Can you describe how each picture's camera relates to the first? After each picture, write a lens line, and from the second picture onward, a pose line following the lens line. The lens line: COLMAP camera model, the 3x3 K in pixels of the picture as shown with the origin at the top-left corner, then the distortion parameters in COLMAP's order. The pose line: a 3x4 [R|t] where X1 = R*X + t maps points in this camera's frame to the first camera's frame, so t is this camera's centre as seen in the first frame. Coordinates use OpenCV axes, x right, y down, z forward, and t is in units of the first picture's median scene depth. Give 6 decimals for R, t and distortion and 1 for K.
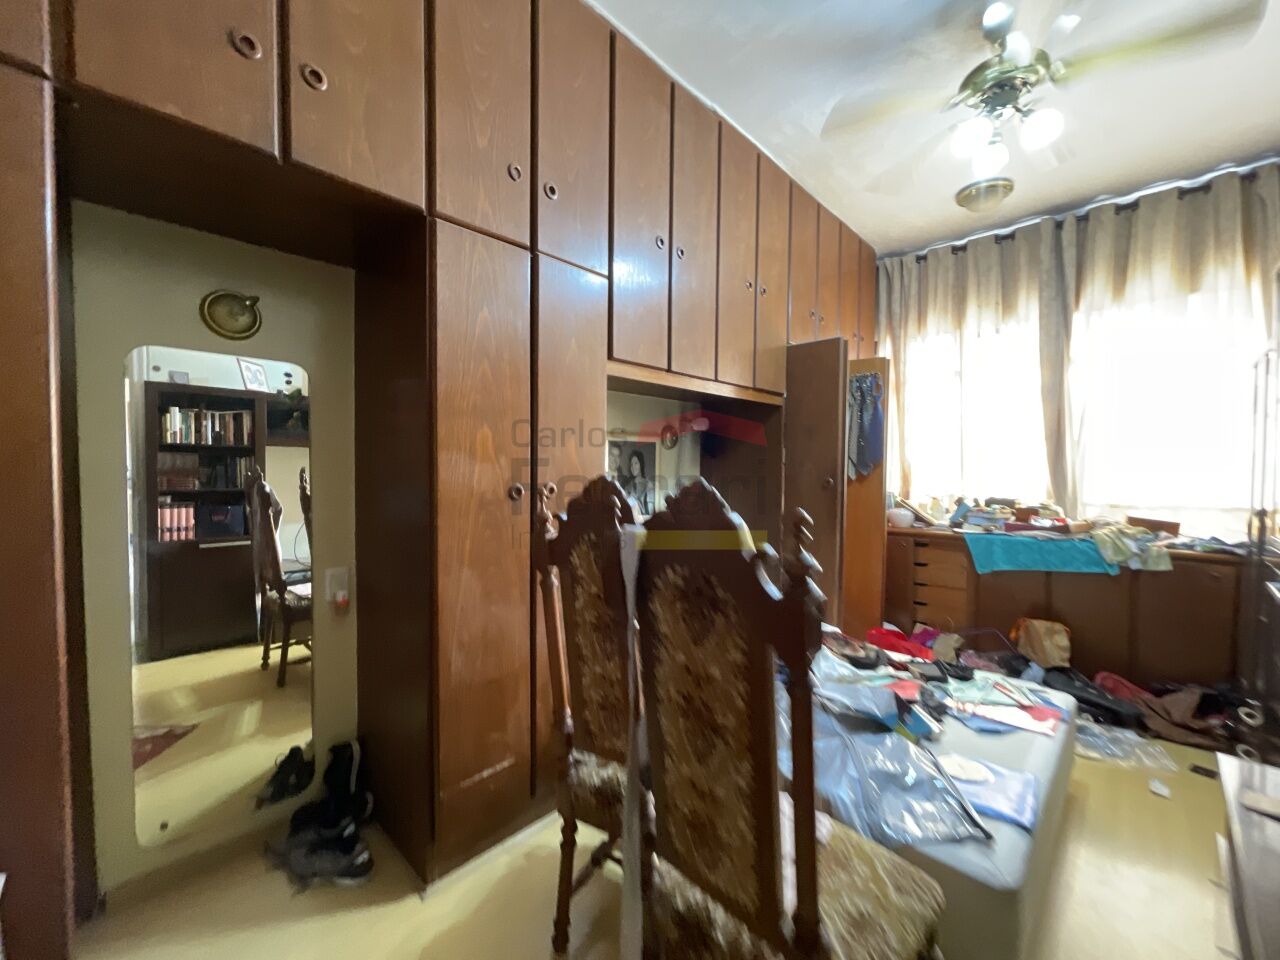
lens RADIAL K [[507.0, 0, 640.0], [0, 507.0, 480.0], [0, 0, 1]] dist [0.001416, 0.000246]
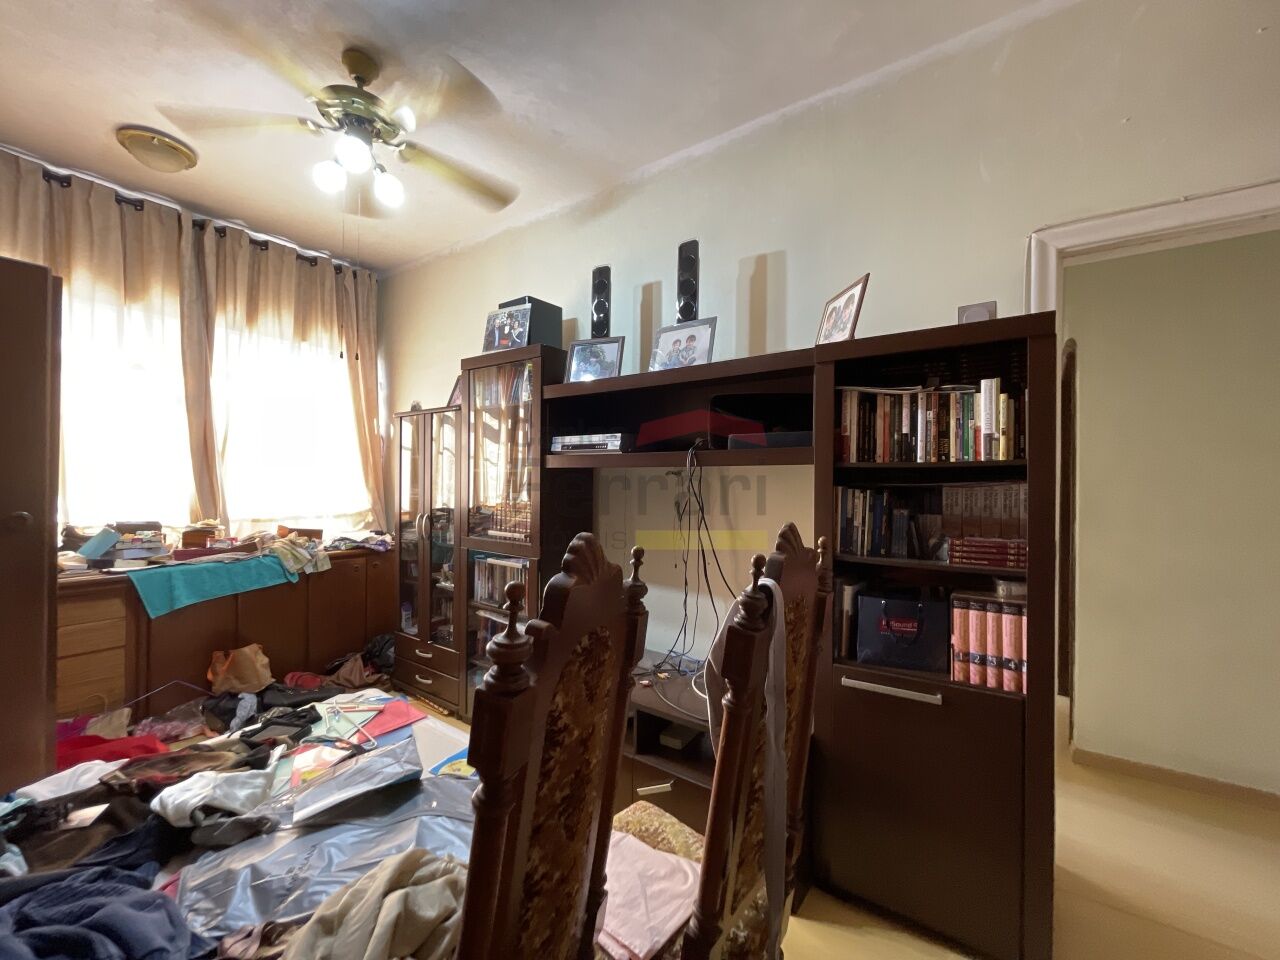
lens RADIAL K [[516.0, 0, 640.0], [0, 516.0, 480.0], [0, 0, 1]] dist [-0.000610, -0.000091]
pose [[-0.132615, -0.004743, 0.991156, -0.251305], [0.016165, 0.999845, 0.006947, -0.028678], [-0.991036, 0.016943, -0.132518, 0.365543]]
